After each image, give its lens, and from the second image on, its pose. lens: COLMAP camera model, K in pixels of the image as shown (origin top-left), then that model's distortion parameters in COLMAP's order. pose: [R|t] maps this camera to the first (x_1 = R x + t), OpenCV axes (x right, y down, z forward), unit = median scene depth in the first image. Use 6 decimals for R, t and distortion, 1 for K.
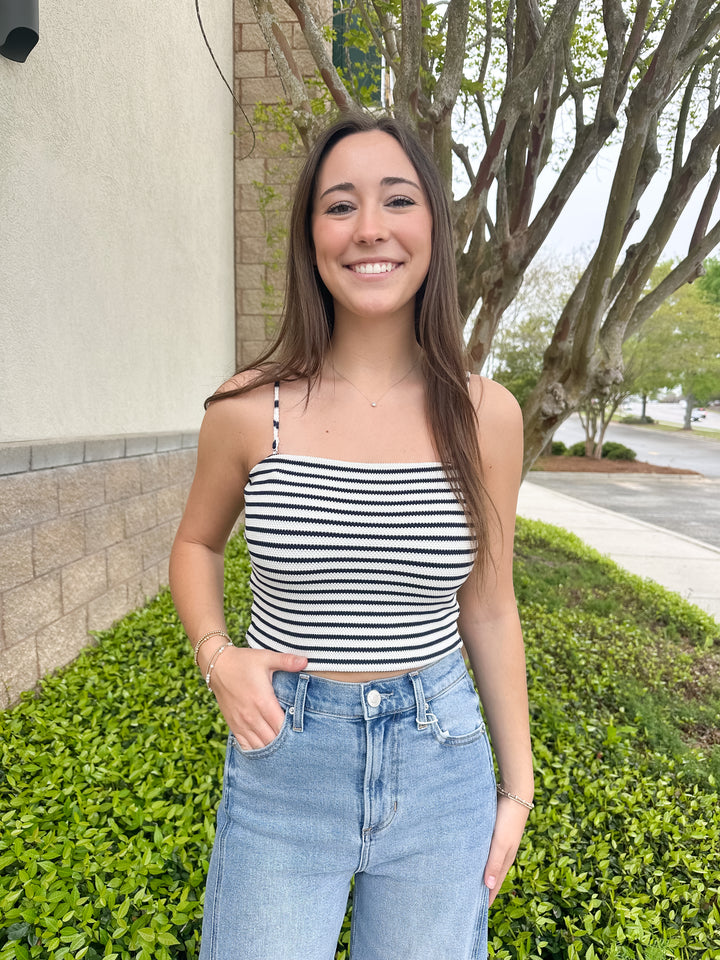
lens RADIAL K [[683.7, 0, 352.2], [0, 683.7, 478.9], [0, 0, 1]] dist [0.020143, -0.037415]
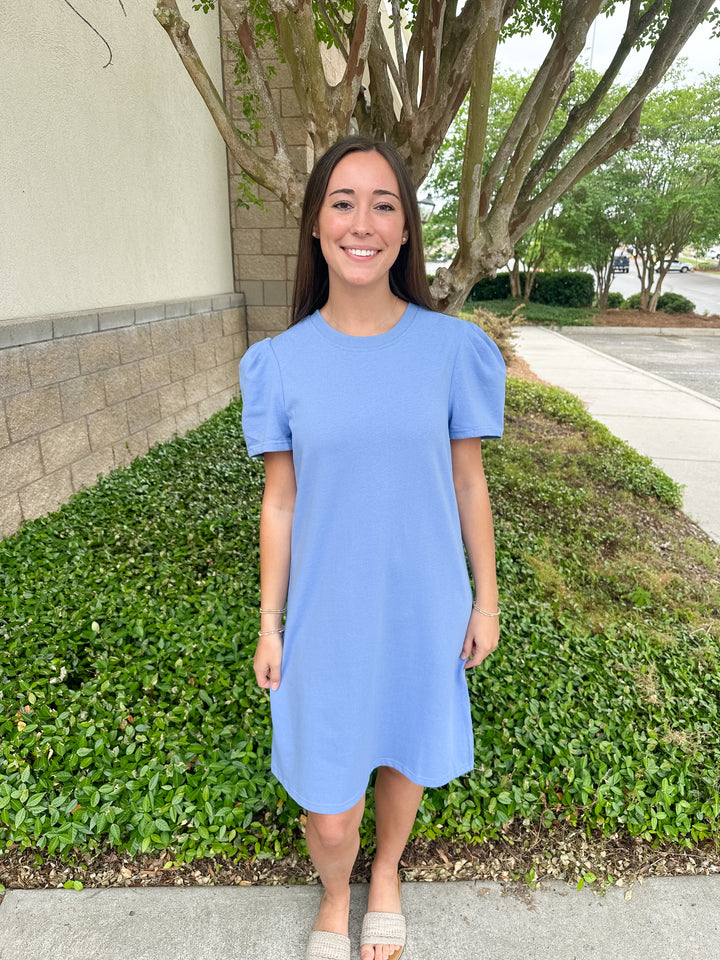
lens RADIAL K [[683.7, 0, 356.3], [0, 683.7, 474.6], [0, 0, 1]] dist [0.020143, -0.037415]
pose [[0.996697, 0.009035, -0.080710, 0.187708], [0.007596, 0.979064, 0.203409, -0.031403], [0.080858, -0.203350, 0.975762, -0.080046]]
